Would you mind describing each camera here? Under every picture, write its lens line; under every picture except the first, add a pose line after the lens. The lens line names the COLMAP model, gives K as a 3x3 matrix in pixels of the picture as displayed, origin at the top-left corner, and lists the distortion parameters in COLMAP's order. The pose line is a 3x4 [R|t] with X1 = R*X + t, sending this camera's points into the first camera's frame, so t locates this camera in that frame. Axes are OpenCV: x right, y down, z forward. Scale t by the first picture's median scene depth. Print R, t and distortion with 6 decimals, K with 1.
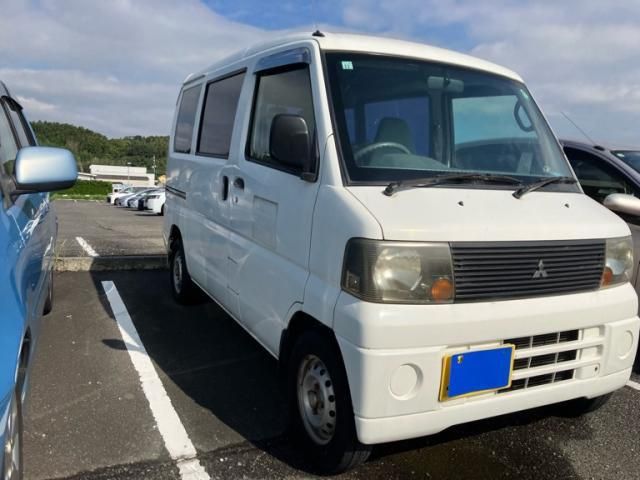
lens RADIAL K [[526.1, 0, 320.0], [0, 526.1, 240.0], [0, 0, 1]] dist [0.009893, -0.005141]
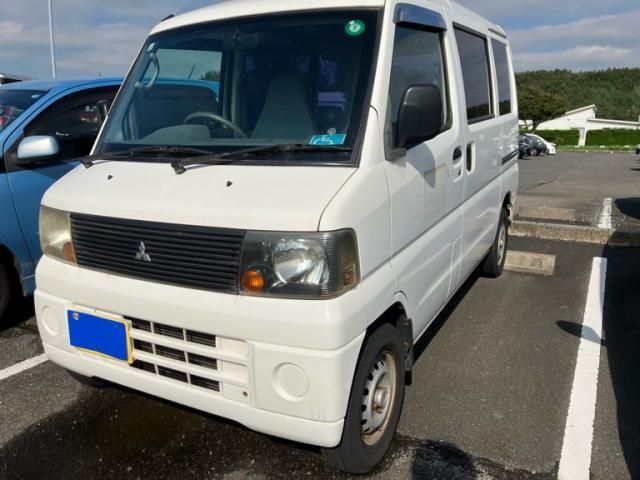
lens RADIAL K [[519.7, 0, 320.0], [0, 519.7, 240.0], [0, 0, 1]] dist [0.057535, -0.055769]
pose [[0.552420, 0.129593, -0.823431, 1.227445], [-0.052813, 0.991298, 0.120582, -0.083400], [0.831891, -0.023124, 0.554456, 0.687320]]
